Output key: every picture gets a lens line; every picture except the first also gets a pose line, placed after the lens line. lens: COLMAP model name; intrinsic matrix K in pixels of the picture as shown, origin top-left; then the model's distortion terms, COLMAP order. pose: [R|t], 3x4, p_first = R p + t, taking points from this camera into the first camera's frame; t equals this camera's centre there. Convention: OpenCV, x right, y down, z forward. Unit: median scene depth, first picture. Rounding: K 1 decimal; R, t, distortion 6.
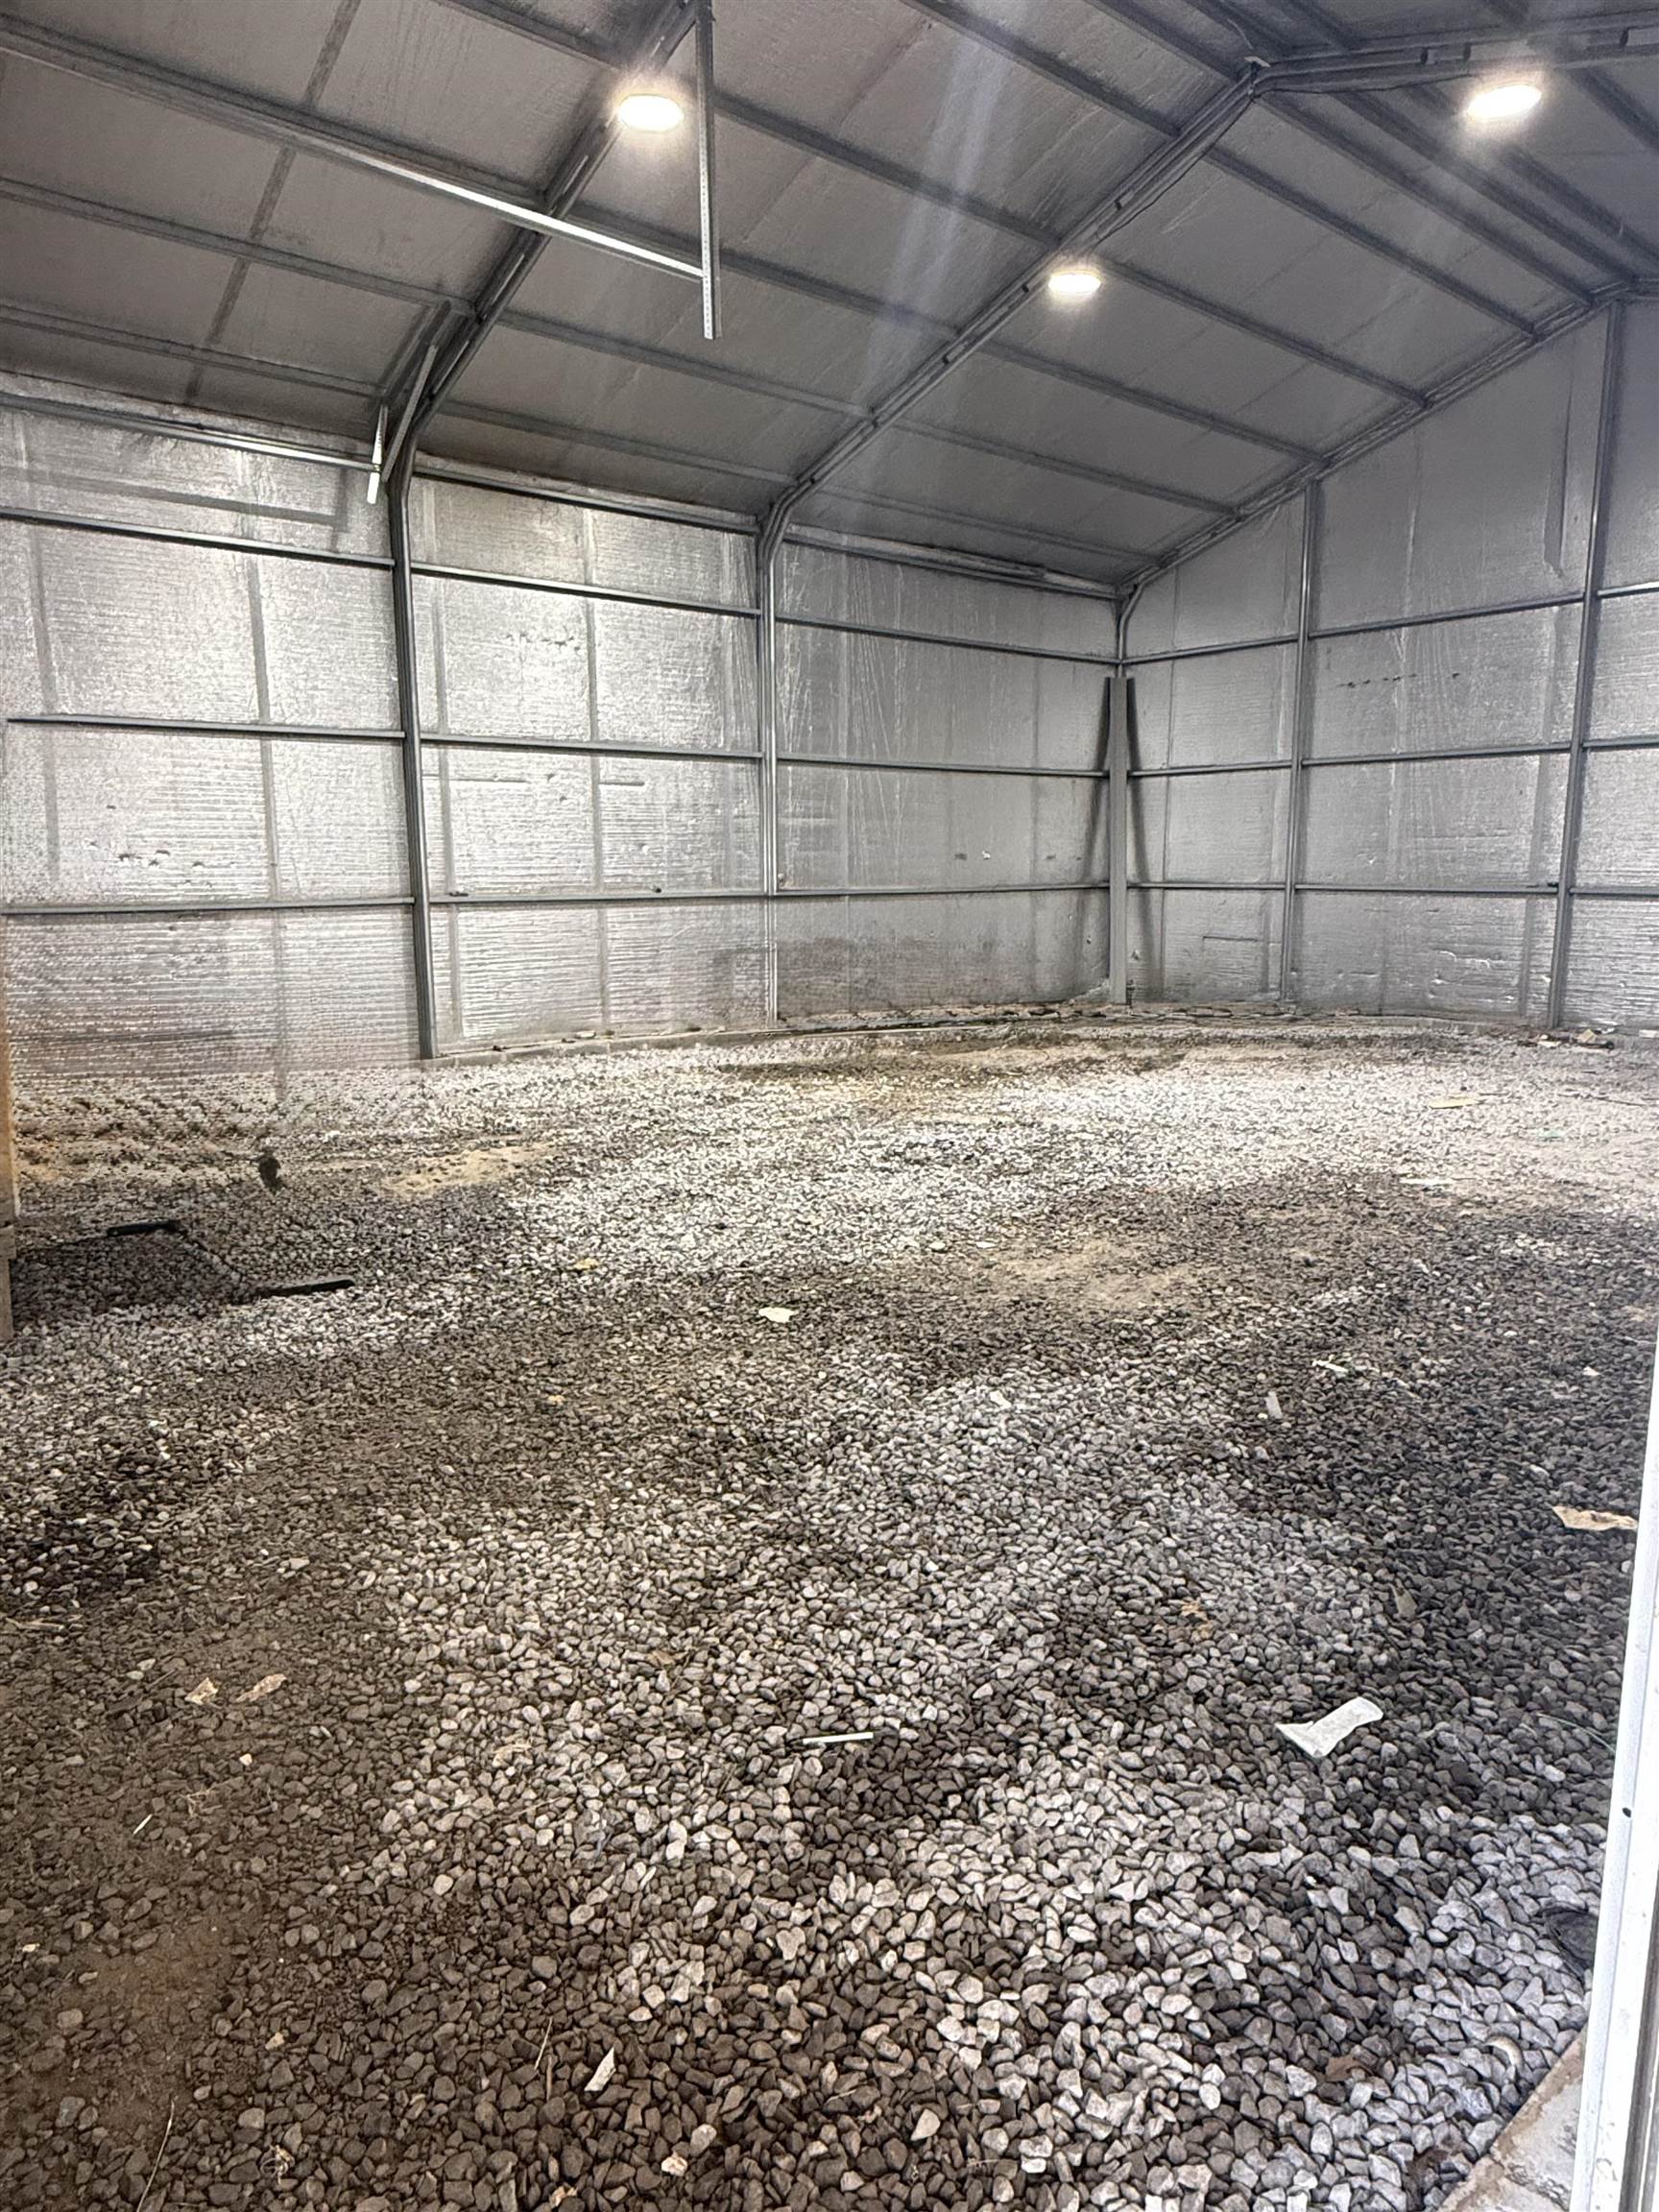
lens RADIAL K [[1368.6, 0, 821.4], [0, 1368.6, 1119.1], [0, 0, 1]] dist [-0.004055, 0.002823]
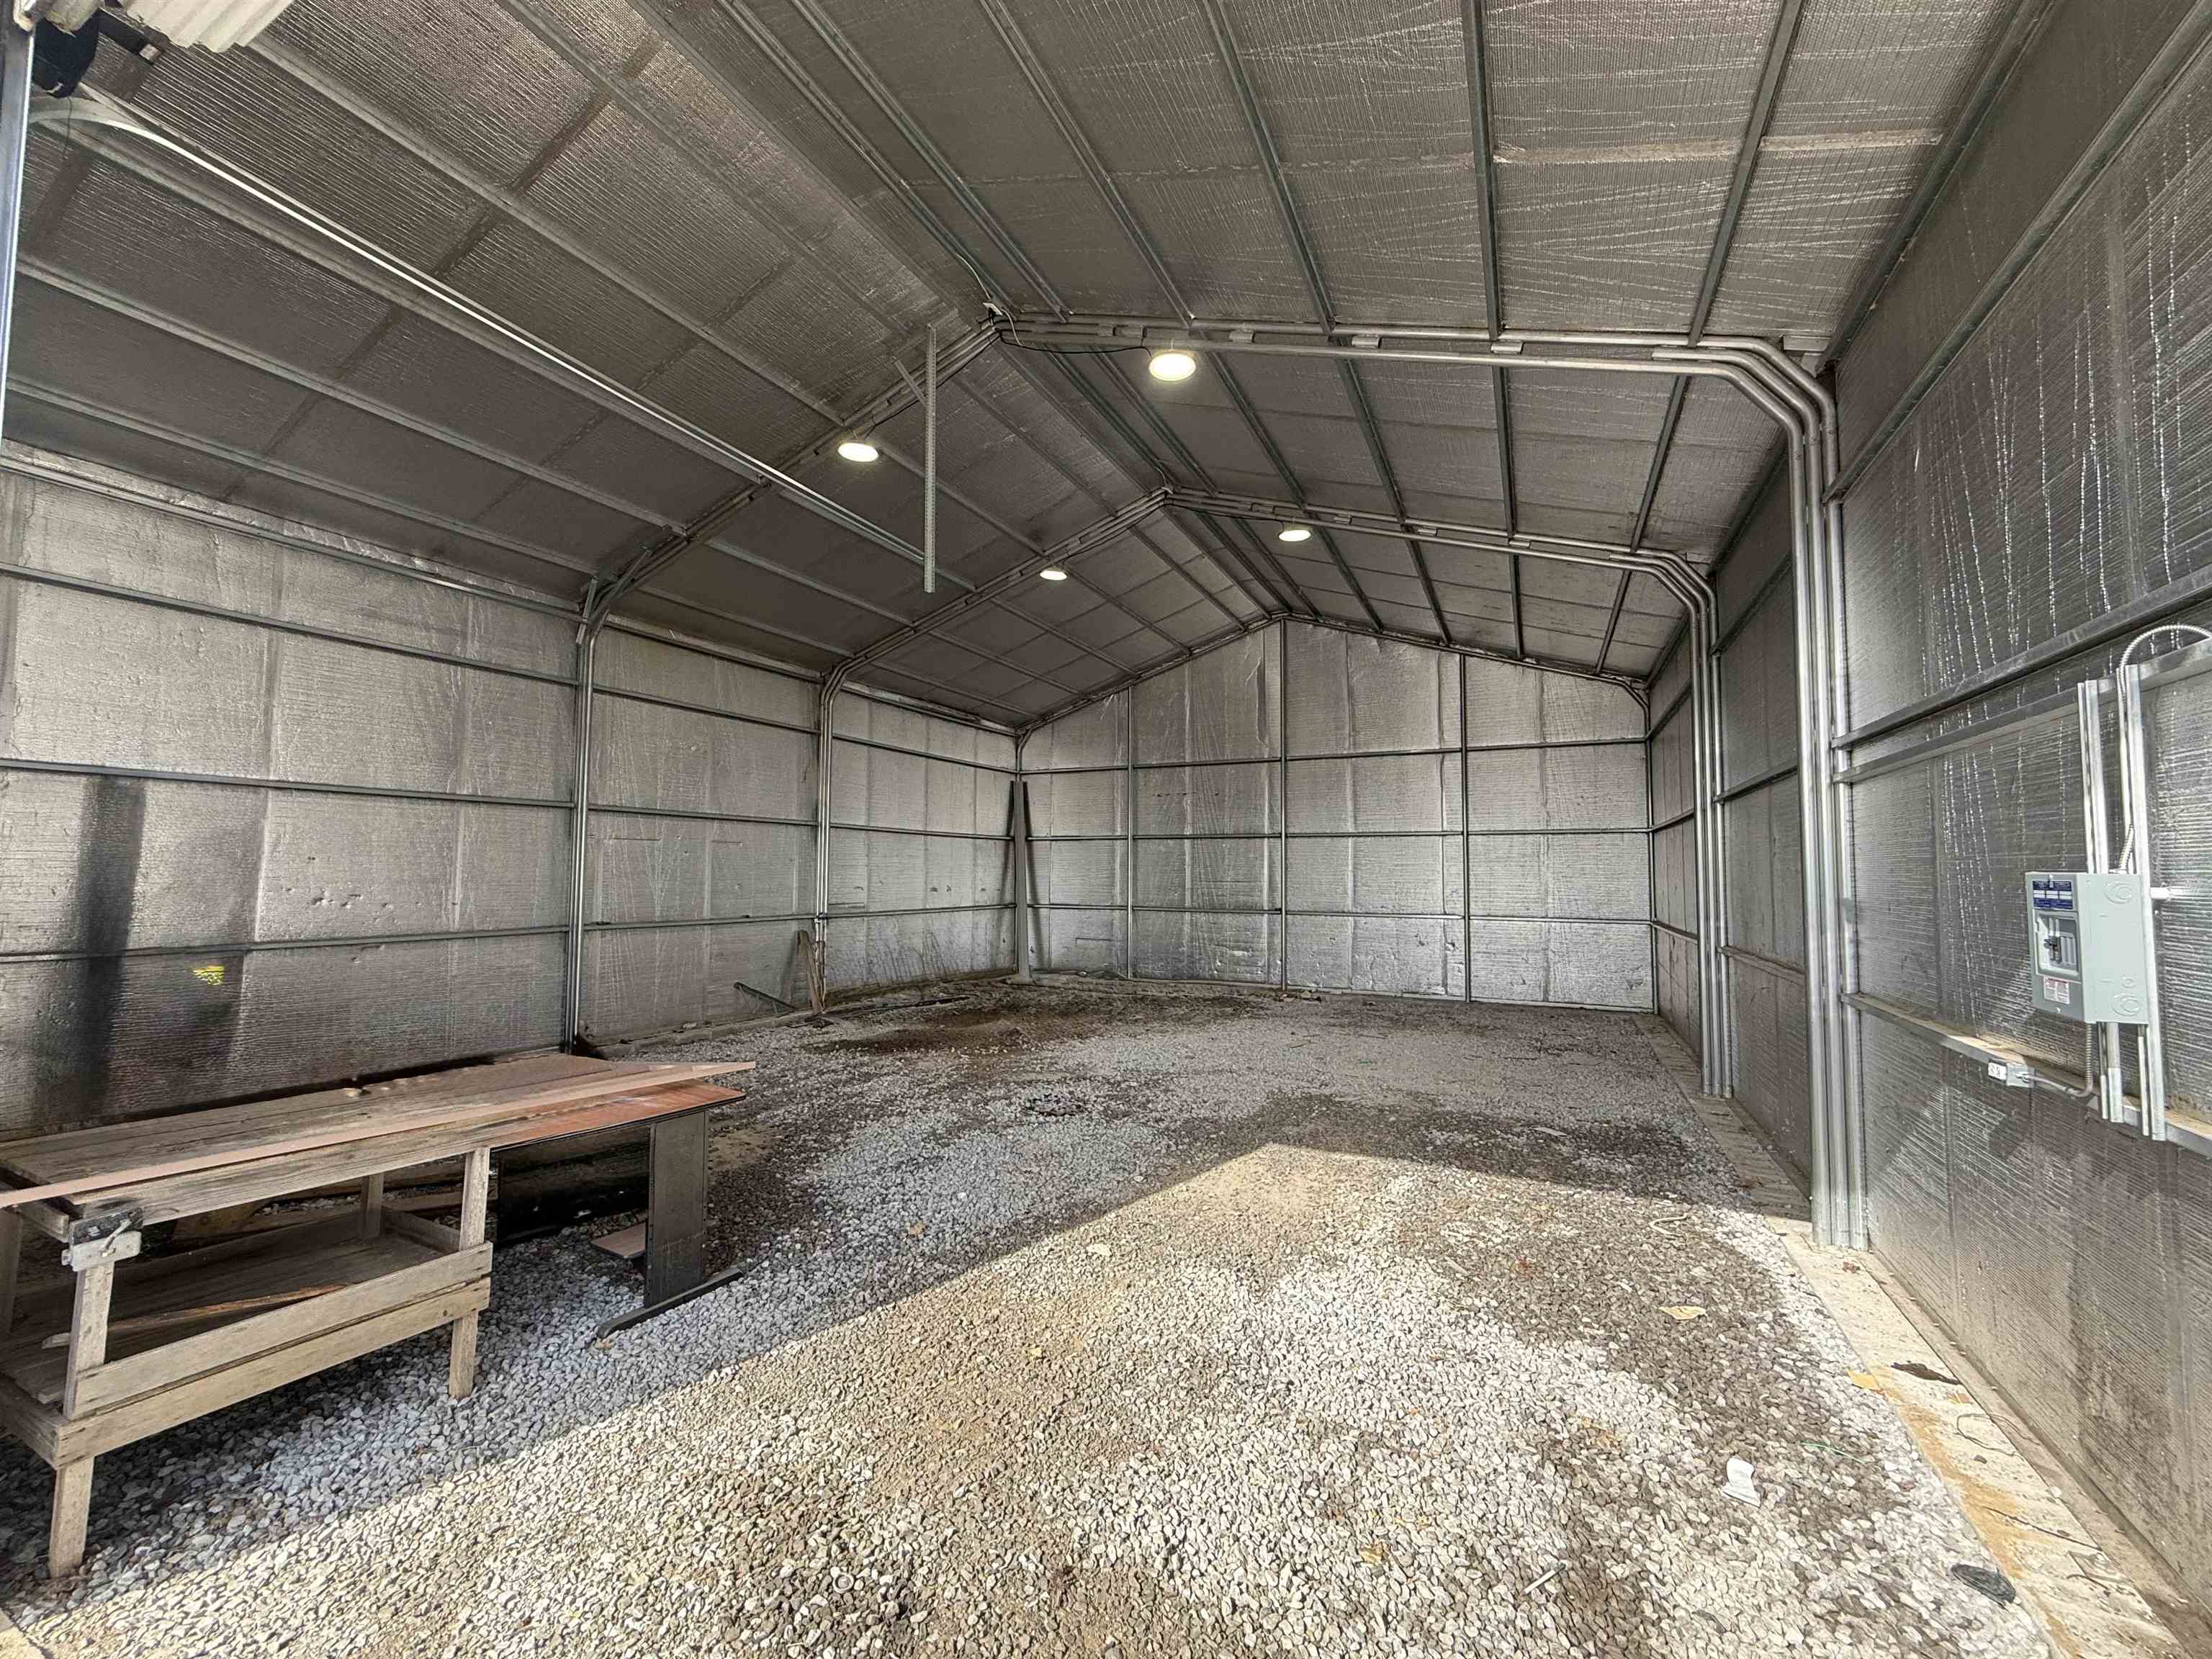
lens RADIAL K [[886.3, 0, 1100.5], [0, 886.3, 830.4], [0, 0, 1]] dist [-0.001712, -0.000011]
pose [[0.911823, 0.030593, 0.409442, -0.151006], [0.065187, 0.973785, -0.217931, -0.029536], [-0.405376, 0.225405, 0.885925, 0.027966]]
